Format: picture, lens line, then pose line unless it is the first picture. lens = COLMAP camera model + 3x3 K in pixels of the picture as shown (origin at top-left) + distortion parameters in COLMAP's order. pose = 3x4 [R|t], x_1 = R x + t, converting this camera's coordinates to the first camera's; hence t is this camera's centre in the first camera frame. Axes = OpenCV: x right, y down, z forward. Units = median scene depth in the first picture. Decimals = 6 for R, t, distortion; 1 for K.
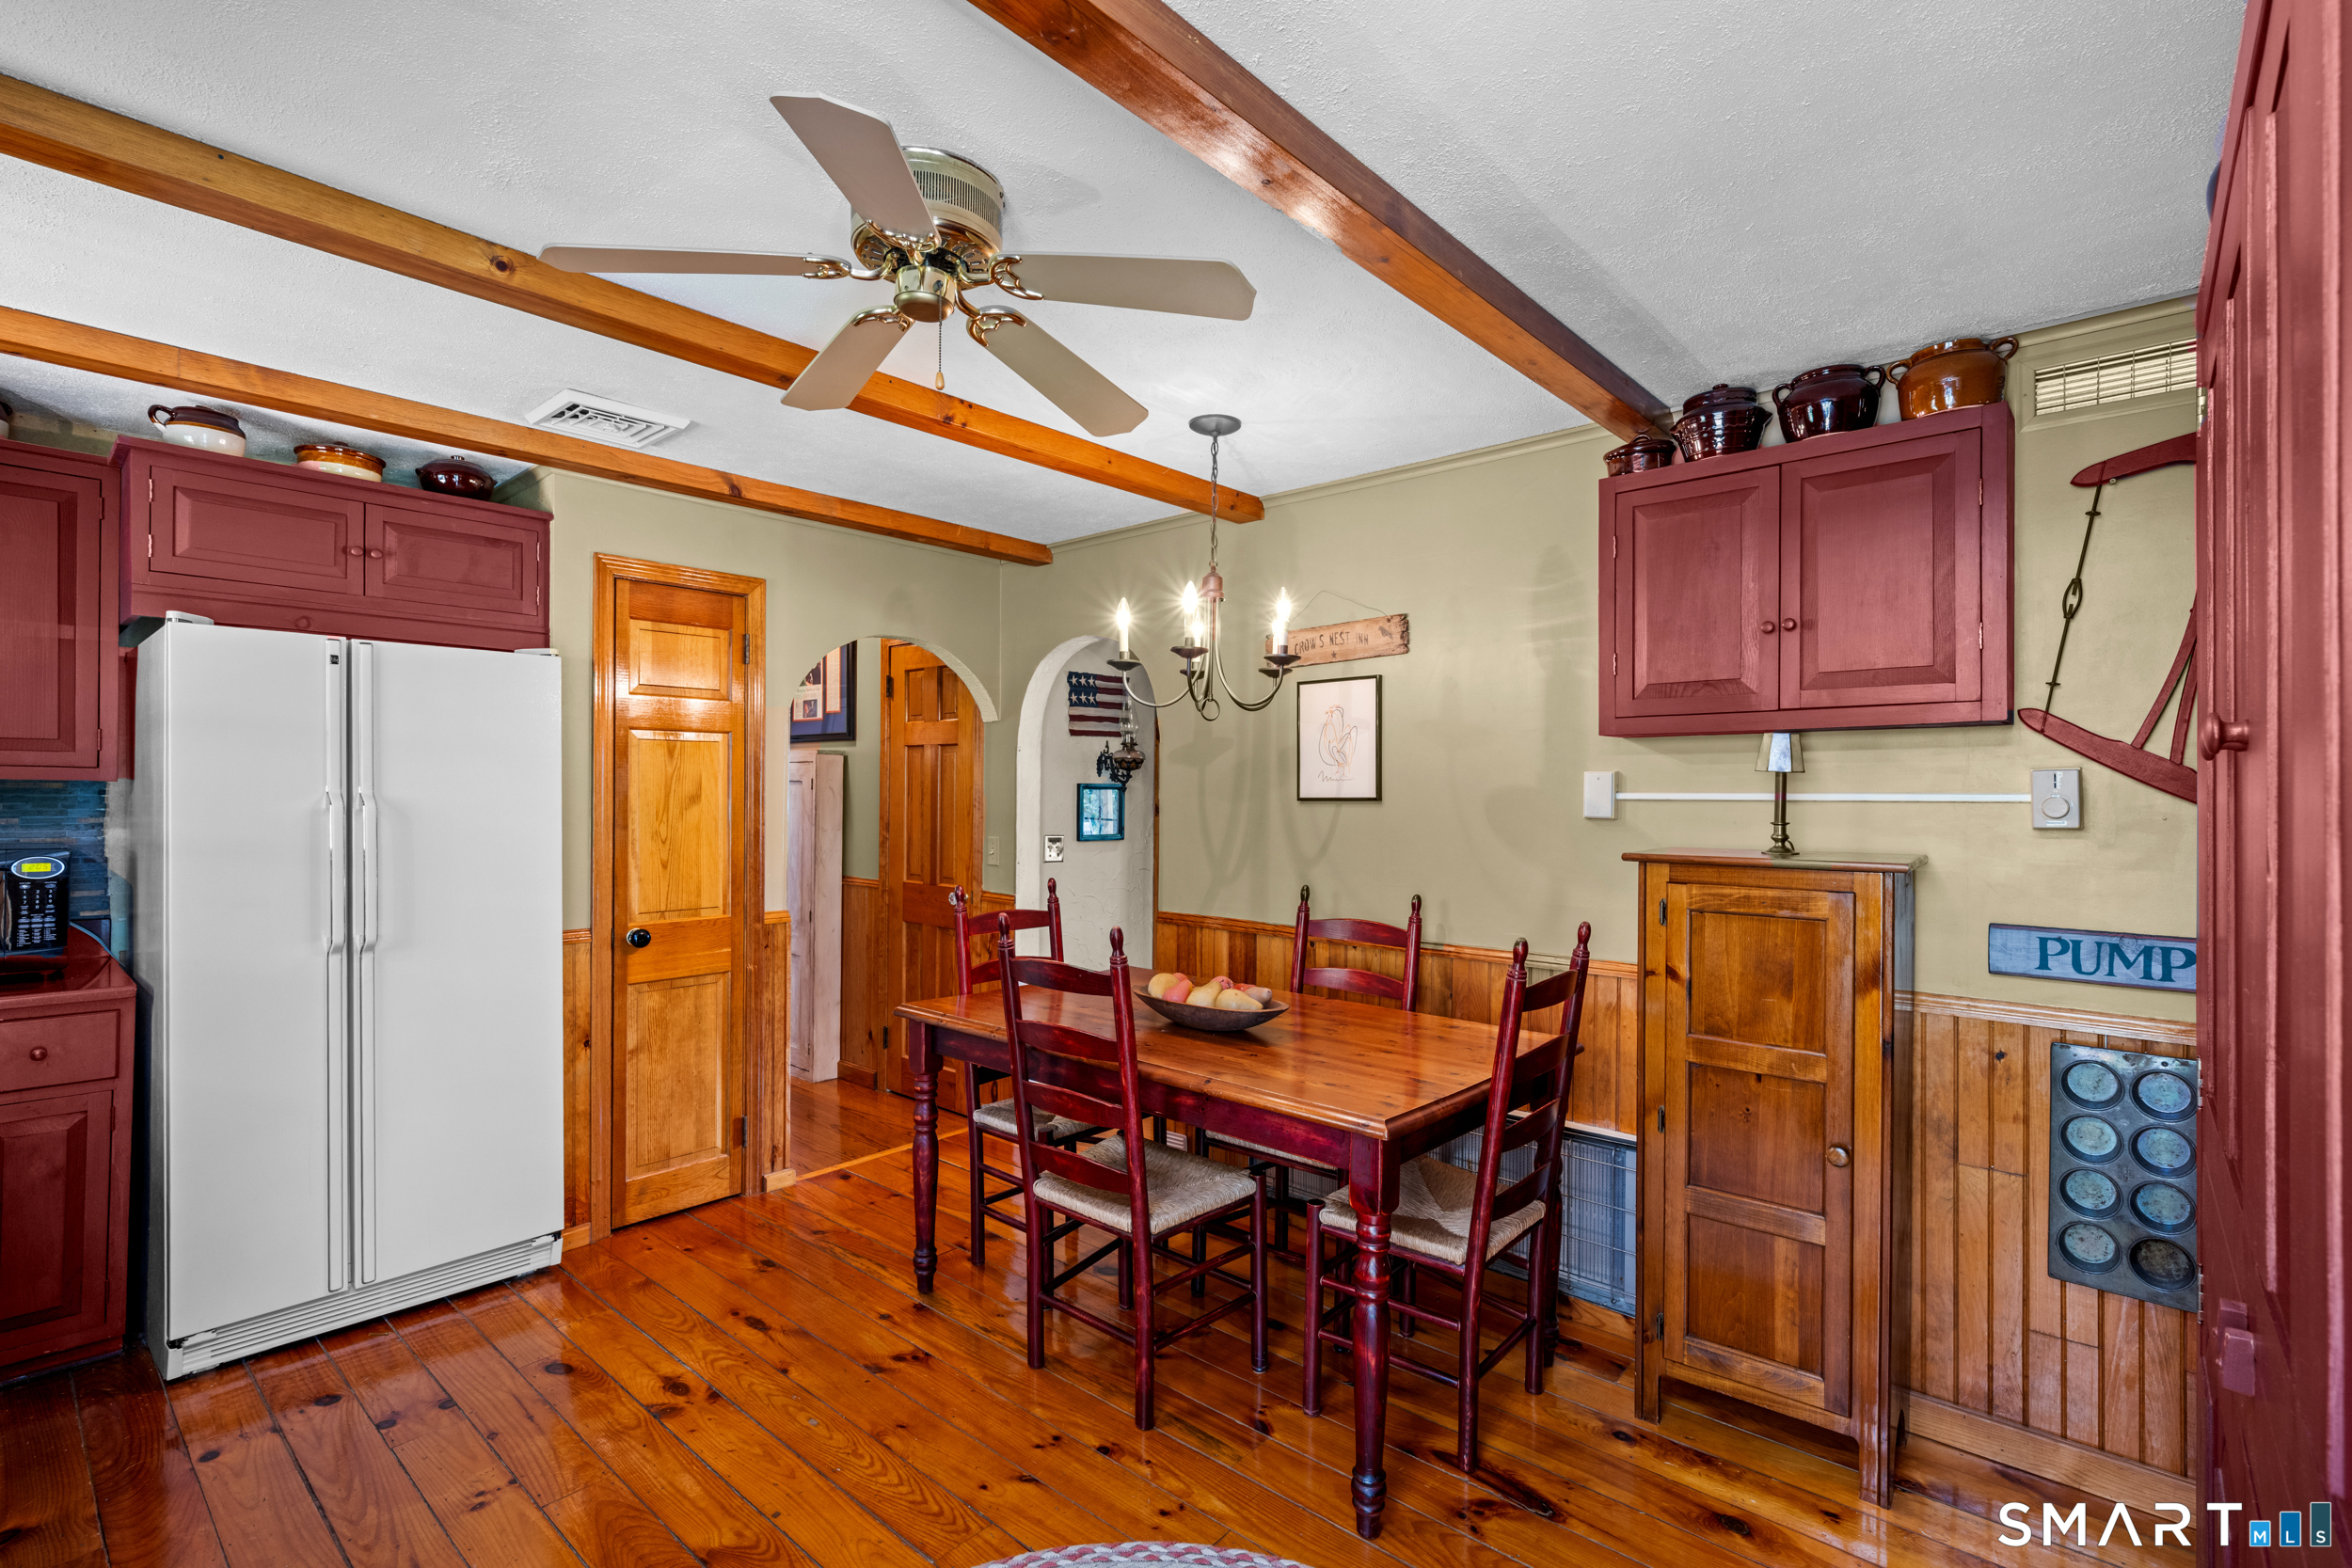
lens RADIAL K [[1082.3, 0, 1190.6], [0, 1082.3, 797.9], [0, 0, 1]] dist [0.002861, -0.001384]
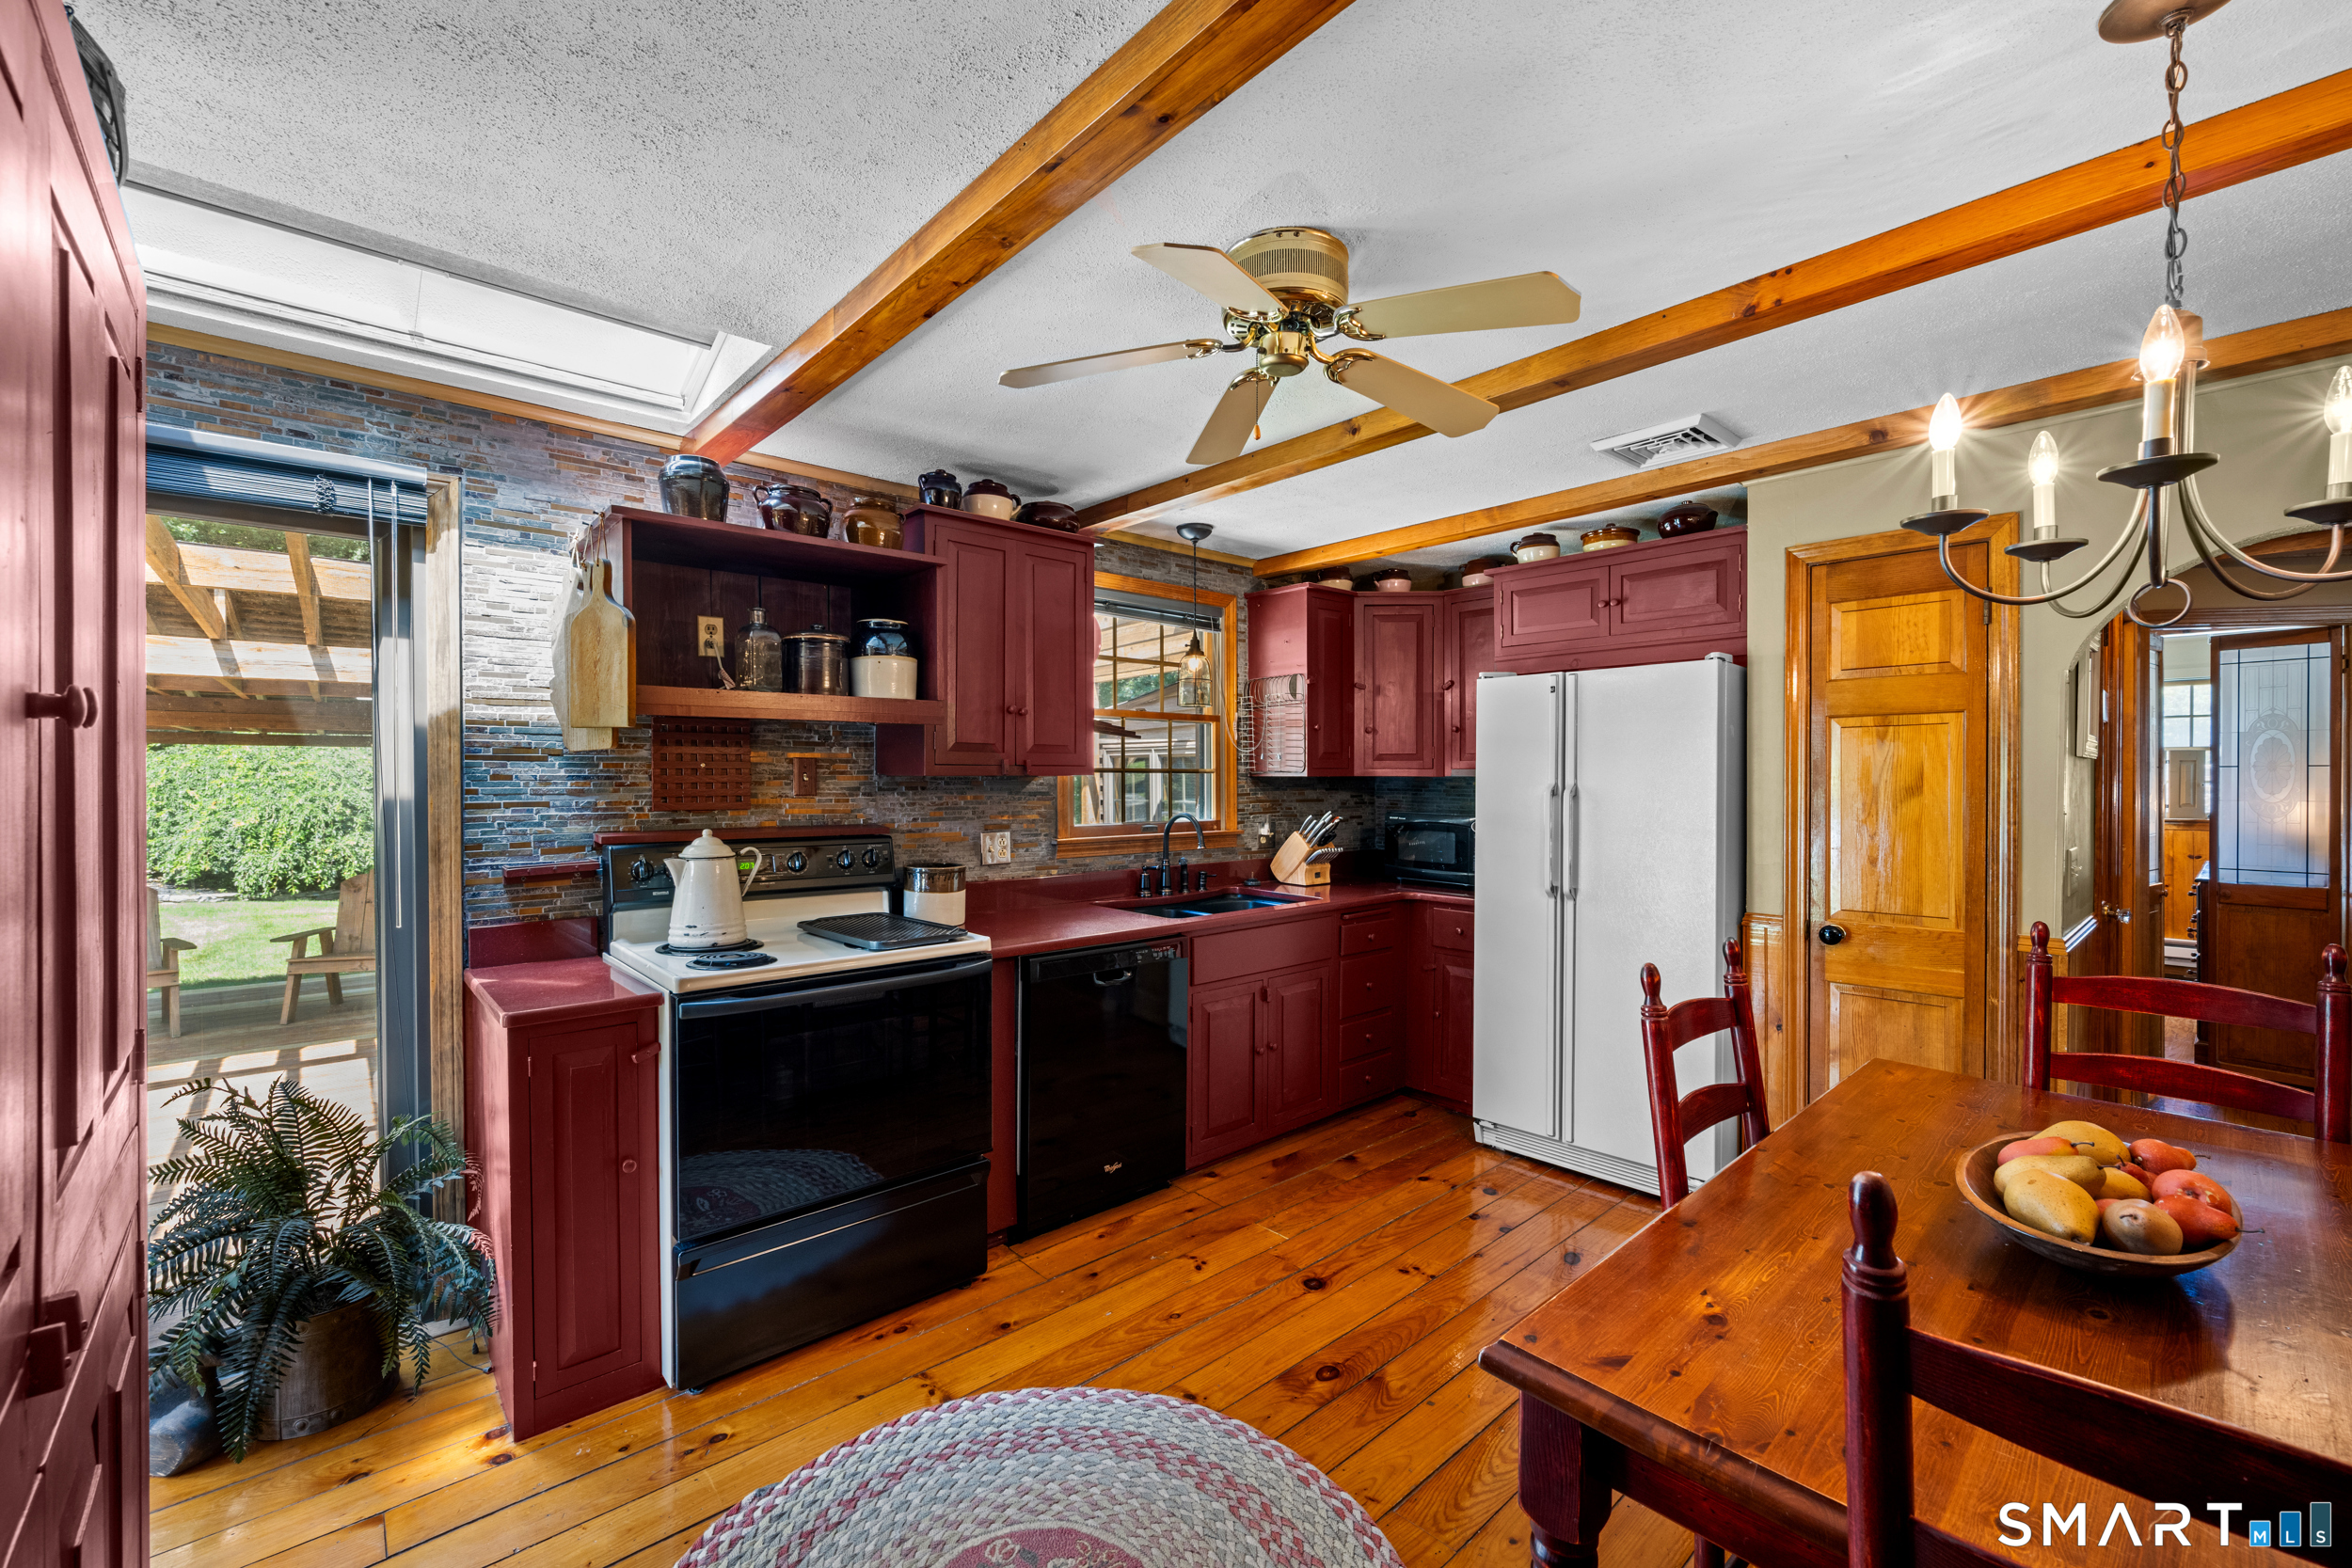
lens RADIAL K [[998.9, 0, 1172.5], [0, 998.9, 785.4], [0, 0, 1]] dist [0.001813, -0.000032]
pose [[-0.138589, -0.001006, -0.990349, 0.537689], [-0.004629, 0.999989, -0.000368, 0.000242], [0.990339, 0.004533, -0.138592, 0.651507]]
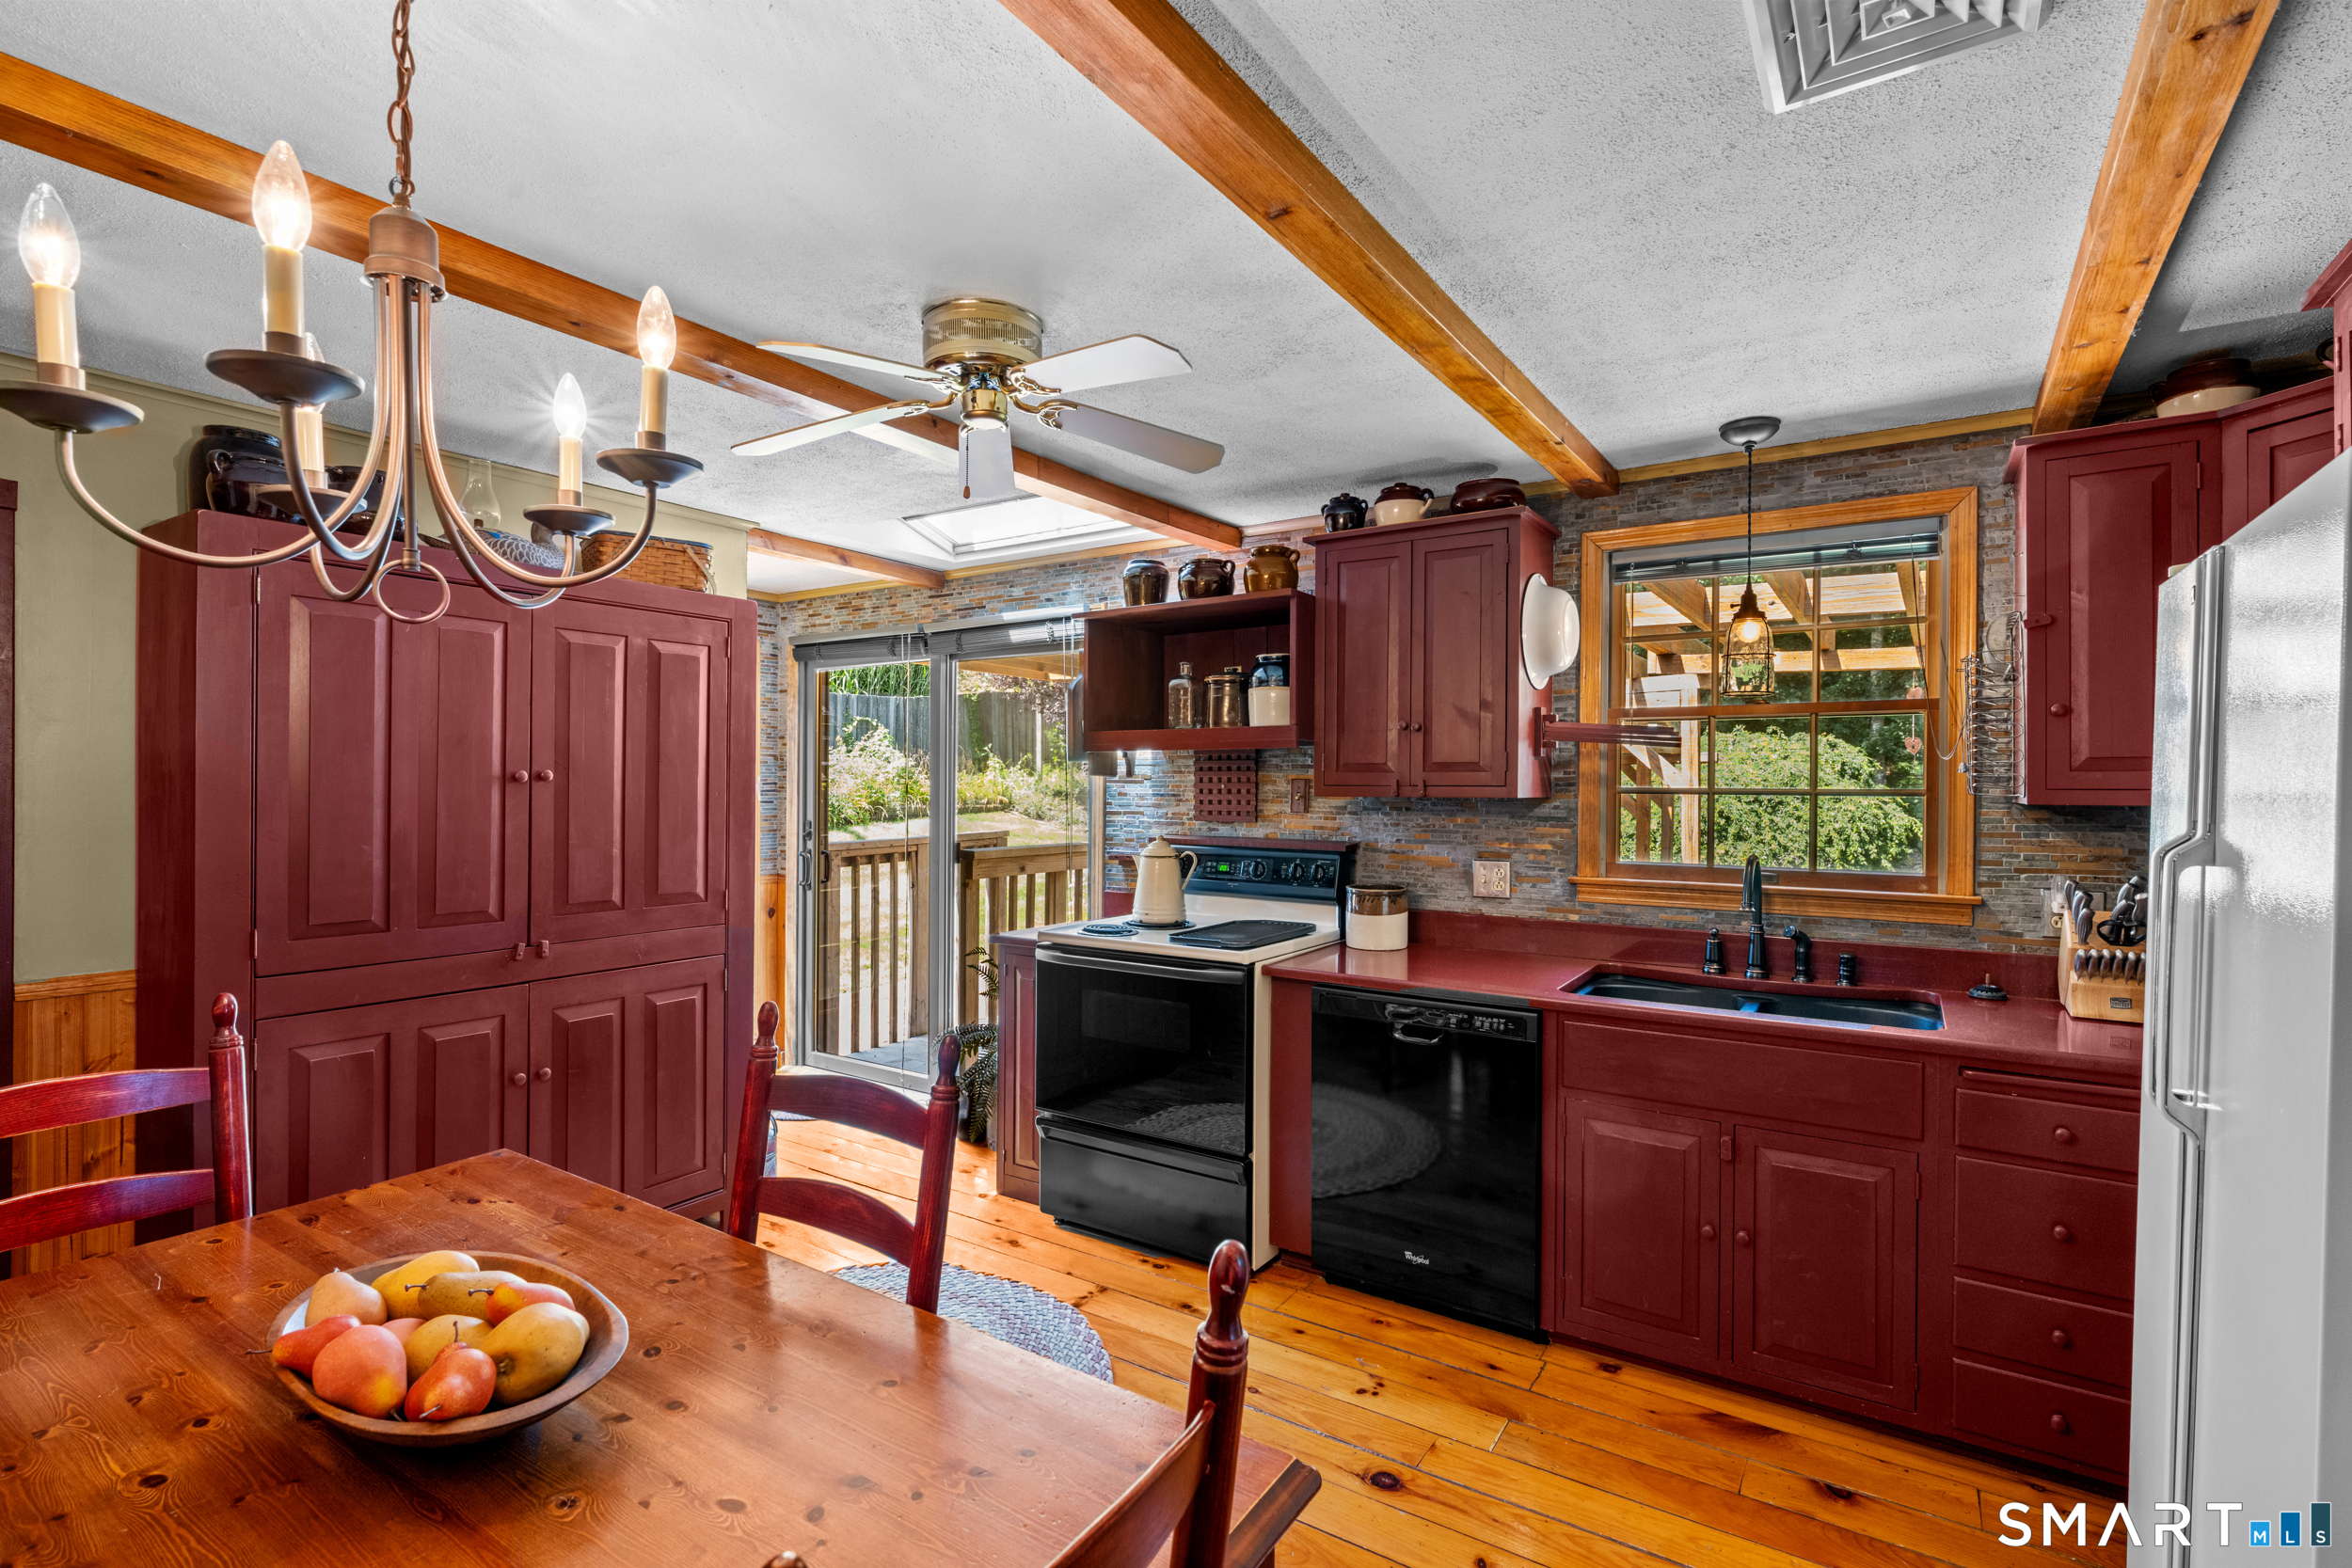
lens RADIAL K [[1082.3, 0, 1153.1], [0, 1082.3, 787.9], [0, 0, 1]] dist [0.002861, -0.001384]
pose [[-0.995873, -0.014023, -0.089663, -0.212913], [-0.014528, 0.999882, 0.004980, -0.022298], [0.089582, 0.006262, -0.995960, 1.436206]]
